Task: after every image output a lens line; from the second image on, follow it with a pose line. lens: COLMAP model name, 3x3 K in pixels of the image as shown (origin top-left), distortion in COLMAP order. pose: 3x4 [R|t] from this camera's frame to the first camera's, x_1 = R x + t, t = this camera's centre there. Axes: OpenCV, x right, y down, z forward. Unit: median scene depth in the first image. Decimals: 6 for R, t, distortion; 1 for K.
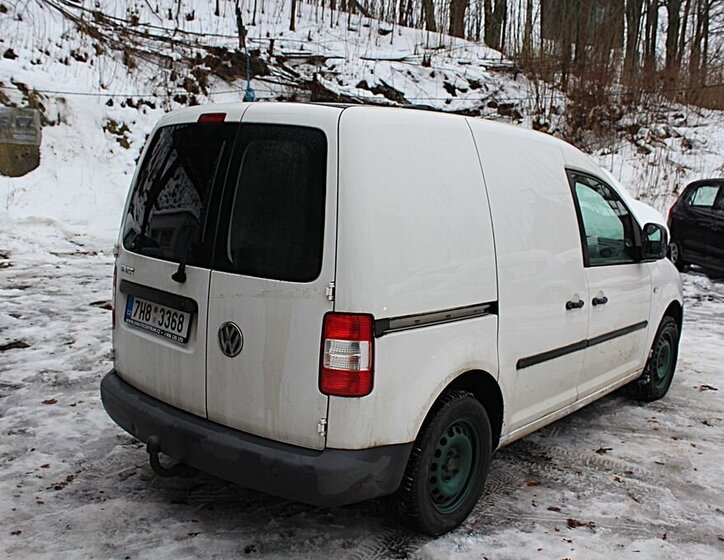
lens RADIAL K [[774.8, 0, 362.0], [0, 774.8, 280.0], [0, 0, 1]] dist [-0.150826, 0.162264]
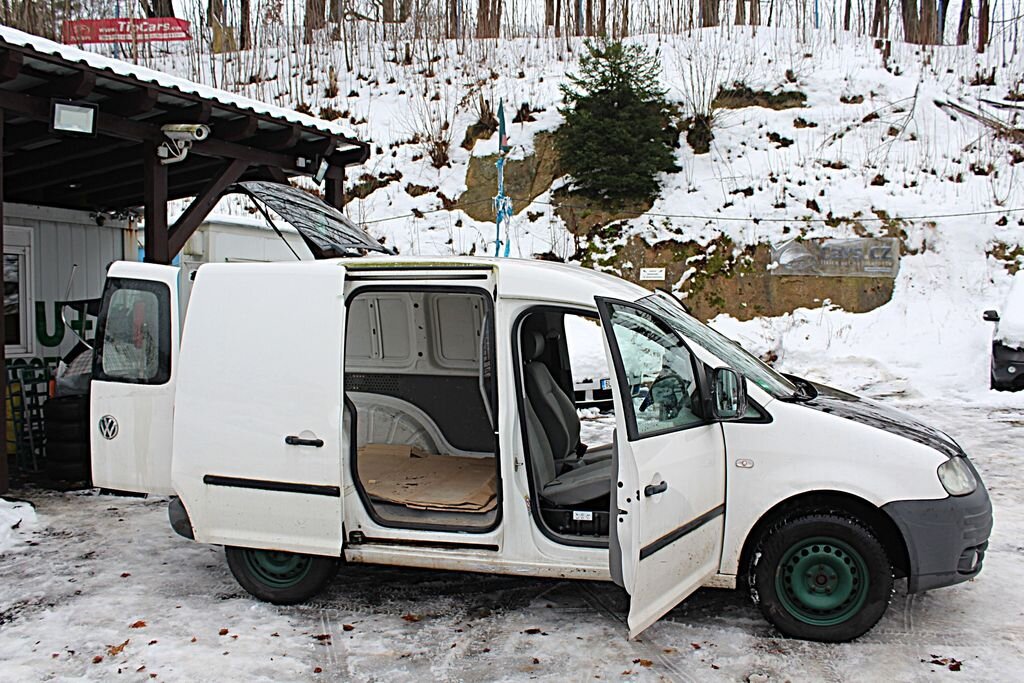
lens RADIAL K [[918.1, 0, 515.4], [0, 918.1, 342.1], [0, 0, 1]] dist [-0.151428, 0.148660]
pose [[0.445604, 0.010604, -0.895167, 0.319133], [-0.103824, 0.993795, -0.039910, -0.013064], [0.889189, 0.110723, 0.443940, 0.135837]]
